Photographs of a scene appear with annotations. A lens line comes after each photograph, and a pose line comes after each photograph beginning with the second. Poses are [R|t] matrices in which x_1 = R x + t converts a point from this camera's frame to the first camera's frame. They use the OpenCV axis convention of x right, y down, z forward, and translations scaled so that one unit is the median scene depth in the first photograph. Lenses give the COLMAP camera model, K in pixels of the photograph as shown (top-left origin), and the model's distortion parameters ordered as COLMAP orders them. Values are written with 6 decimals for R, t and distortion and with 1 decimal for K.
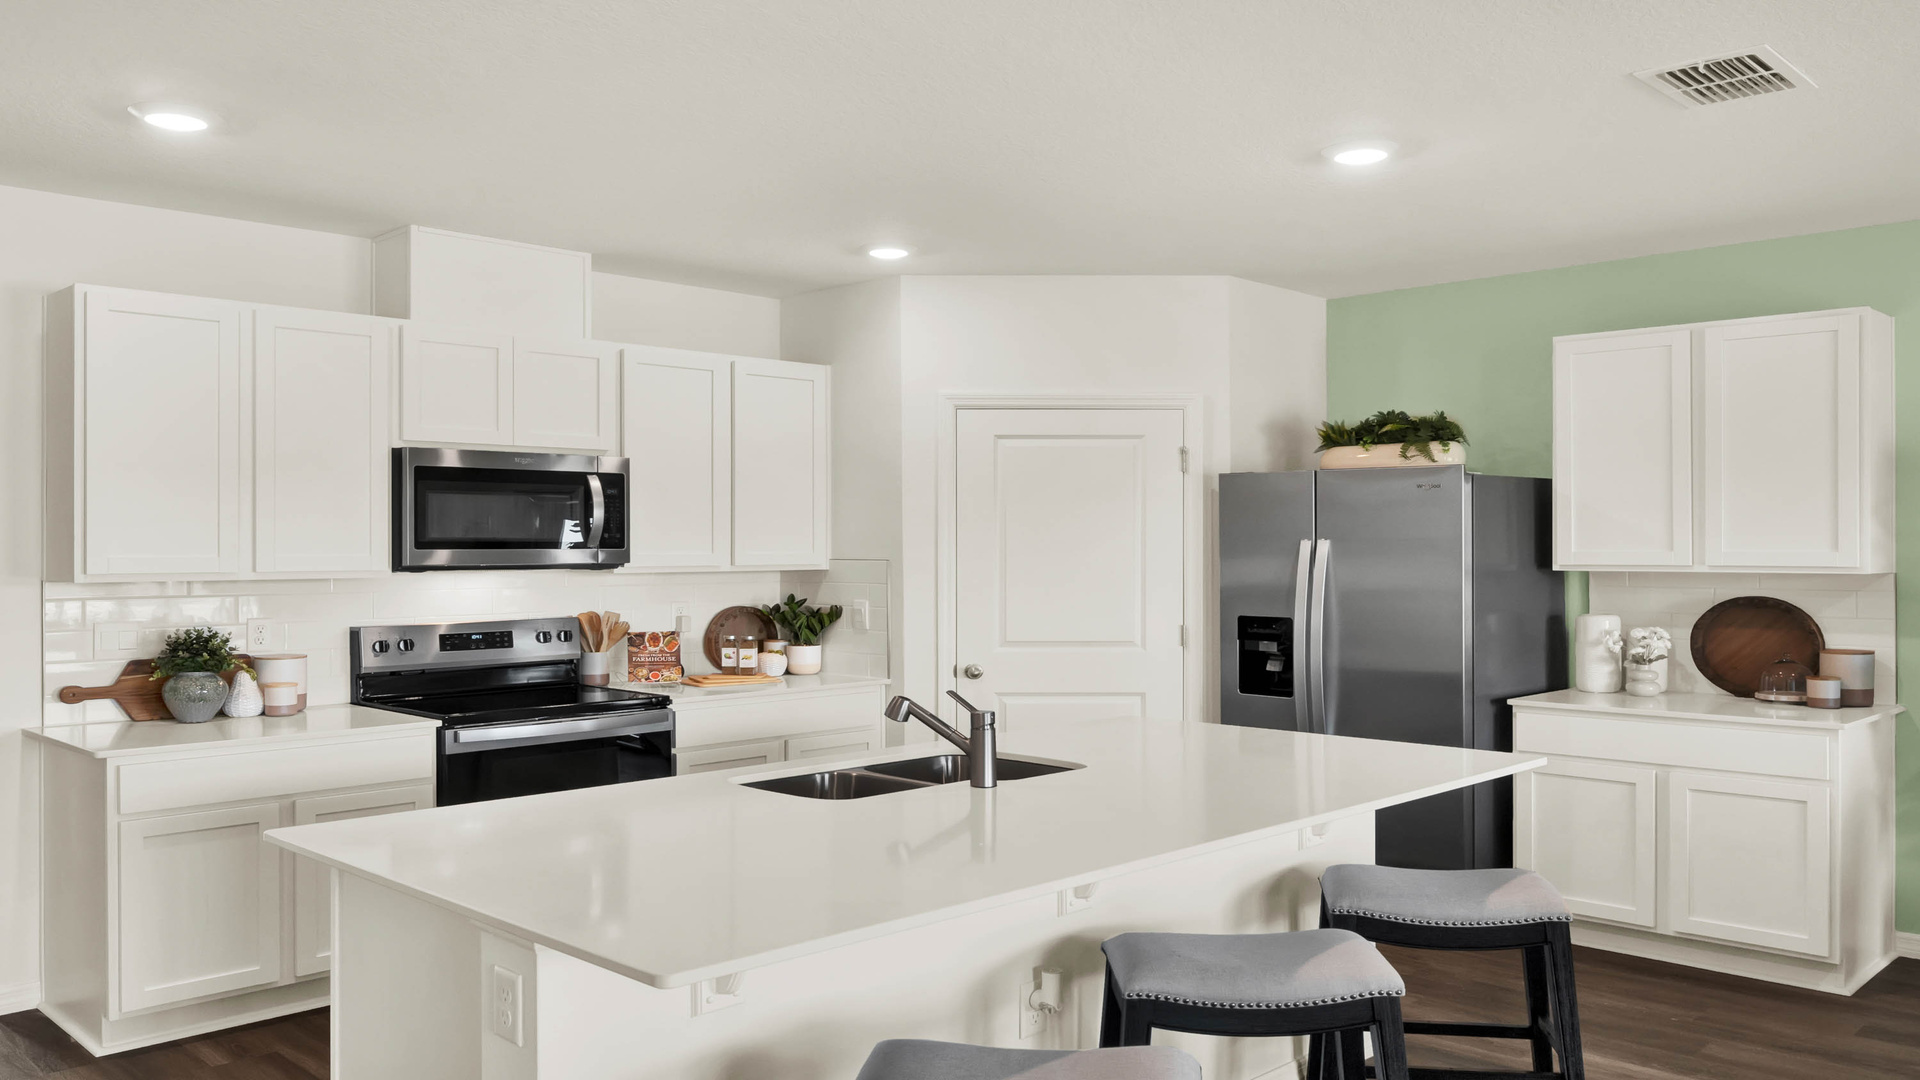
lens RADIAL K [[1436.2, 0, 958.1], [0, 1436.2, 548.9], [0, 0, 1]] dist [-0.037562, -0.001442]
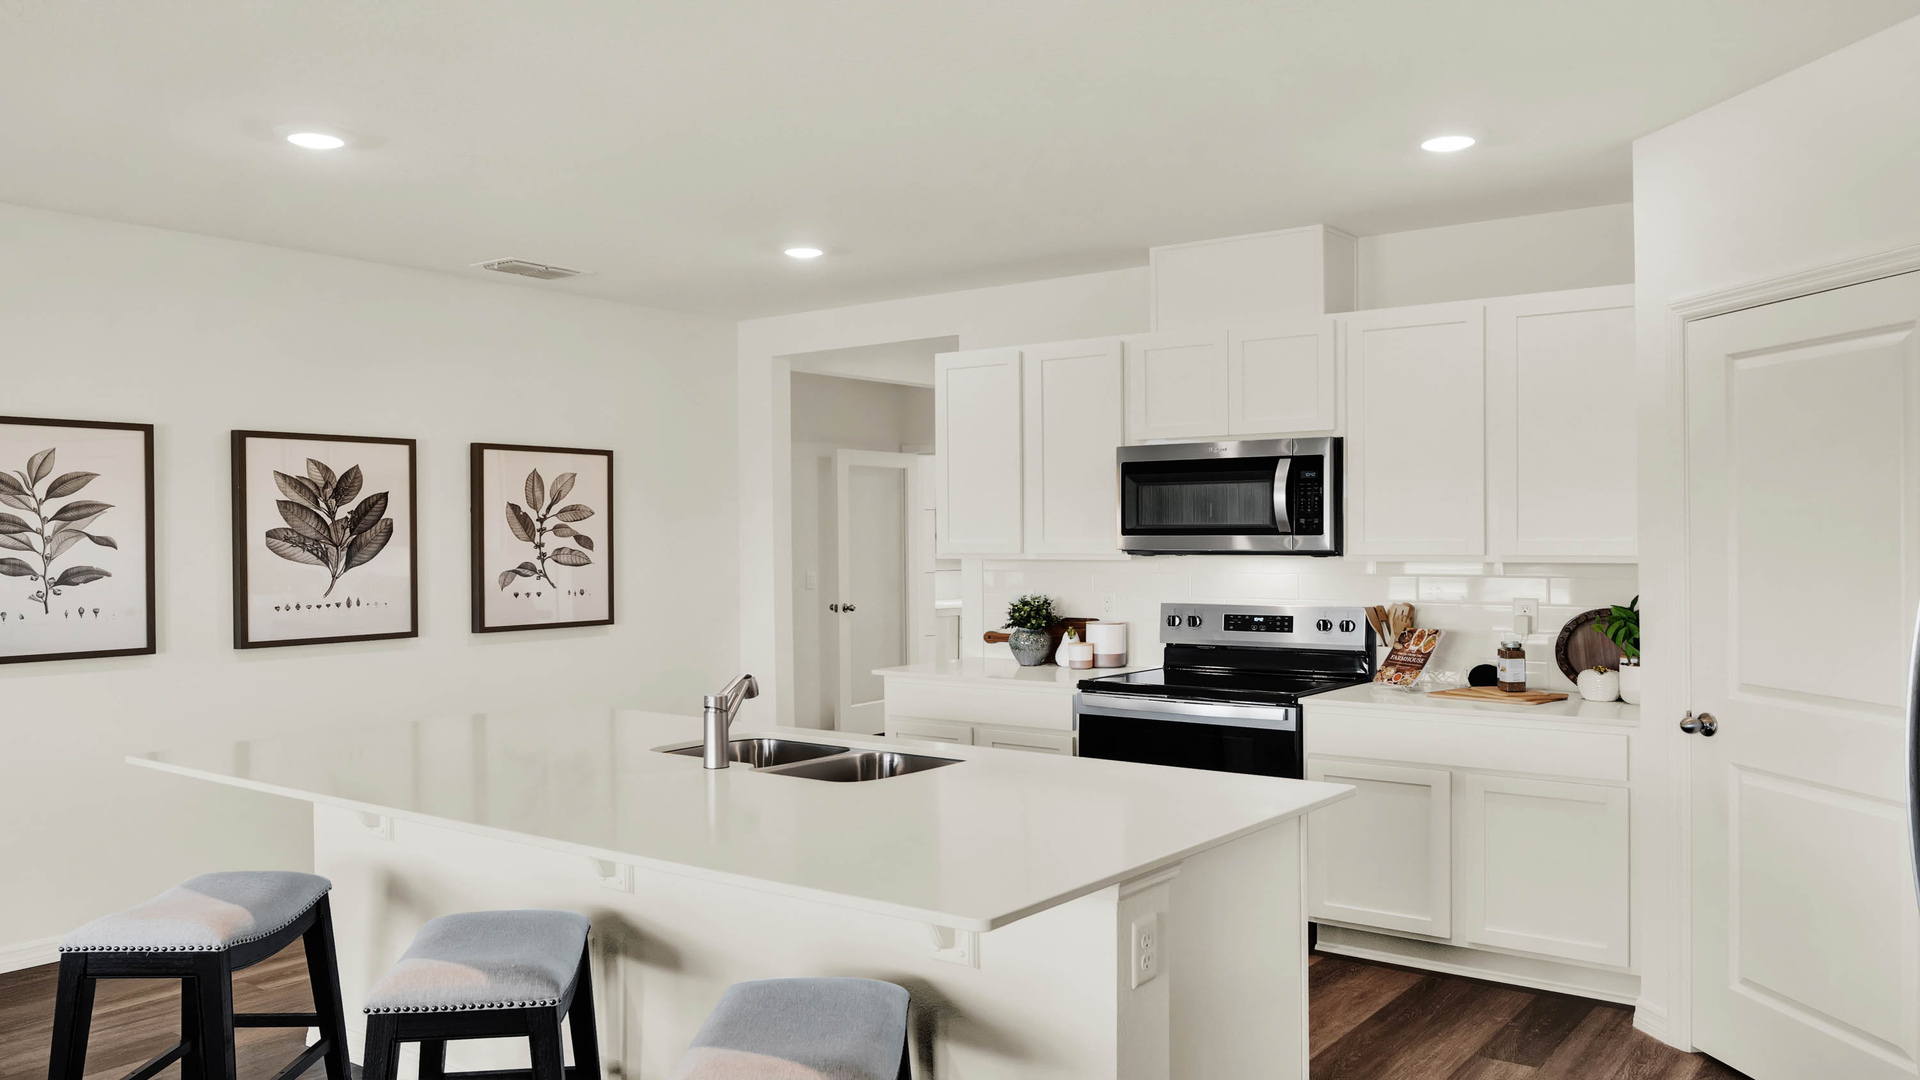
lens RADIAL K [[1436.2, 0, 962.6], [0, 1436.2, 545.1], [0, 0, 1]] dist [-0.037562, -0.001442]
pose [[0.132035, 0.008714, -0.991207, 0.652658], [0.002777, 0.999954, 0.009160, -0.002472], [0.991241, -0.003962, 0.132005, 0.637167]]
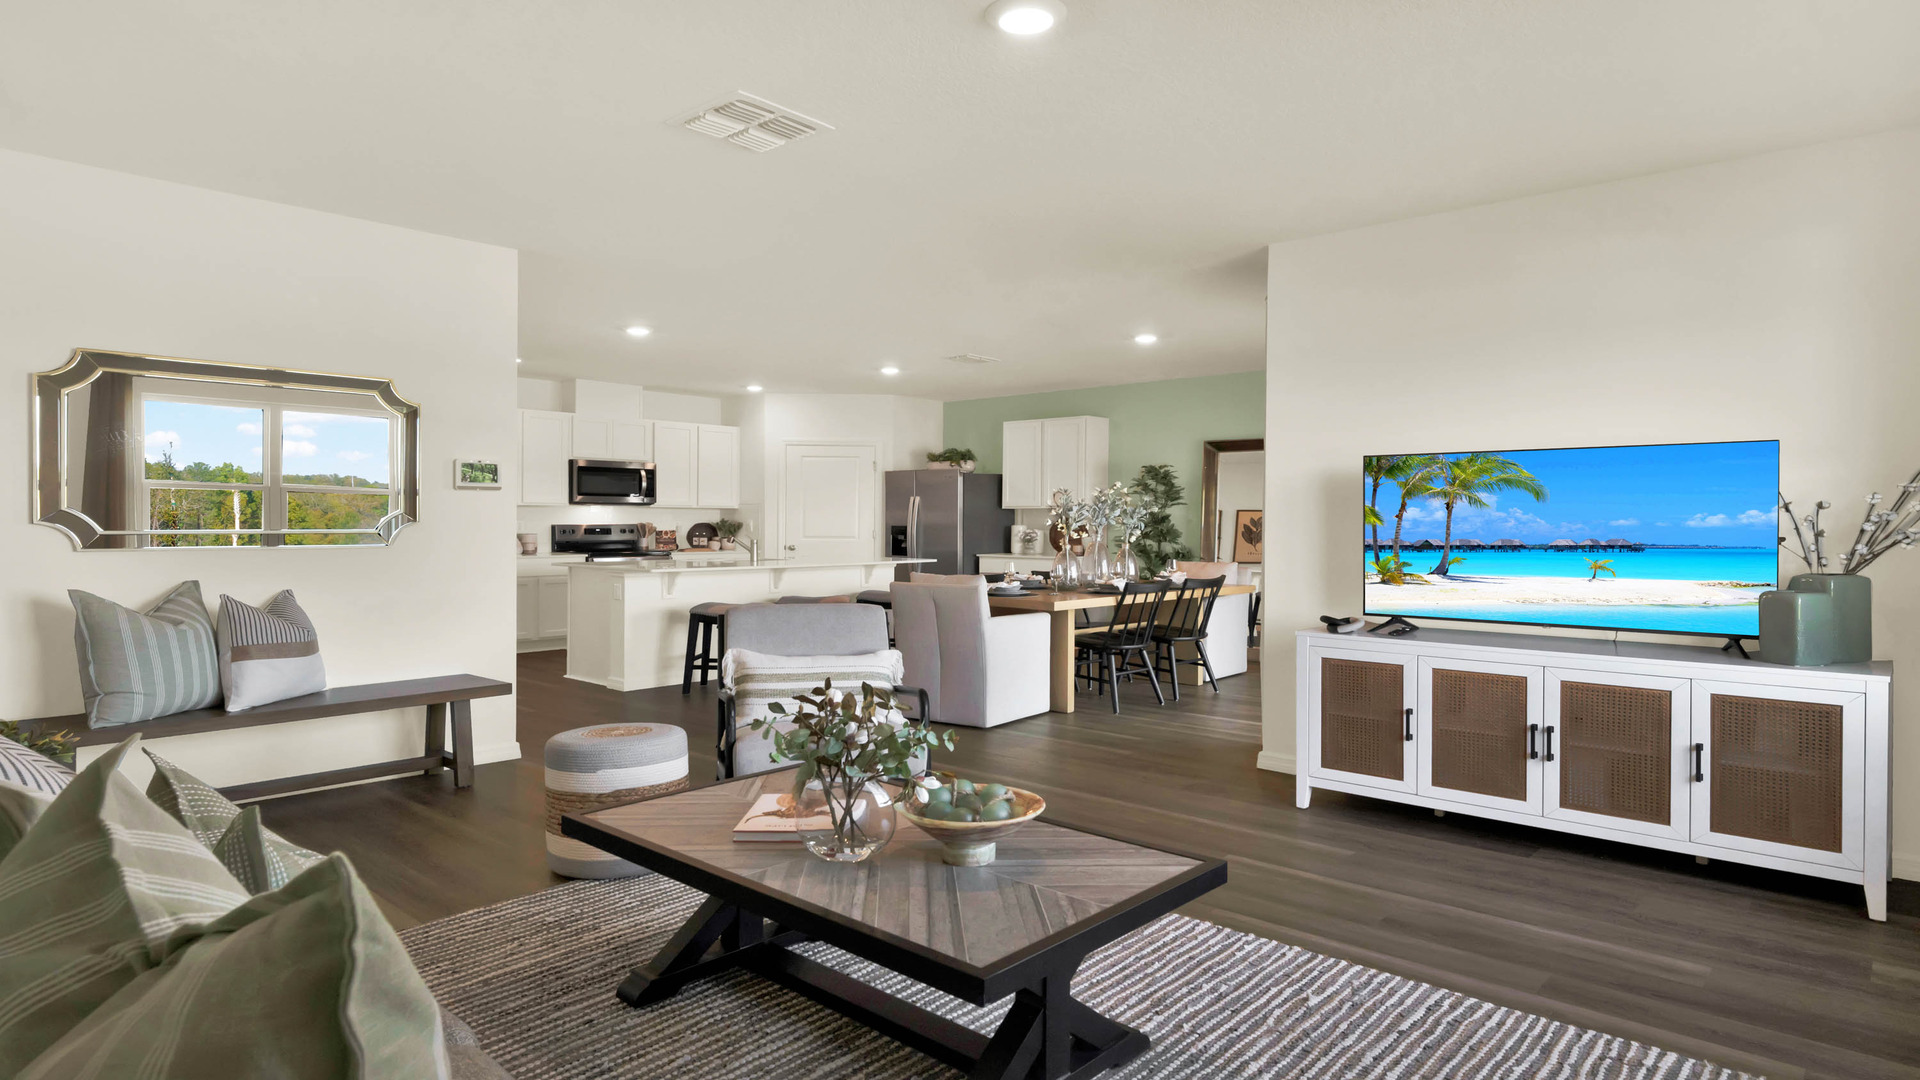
lens RADIAL K [[1041.0, 0, 971.5], [0, 1041.0, 527.7], [0, 0, 1]] dist [0.005514, 0.000332]
pose [[0.998424, 0.006611, 0.055732, 0.244032], [-0.006756, 0.999974, 0.002425, 0.046426], [-0.055715, -0.002798, 0.998443, -0.949384]]
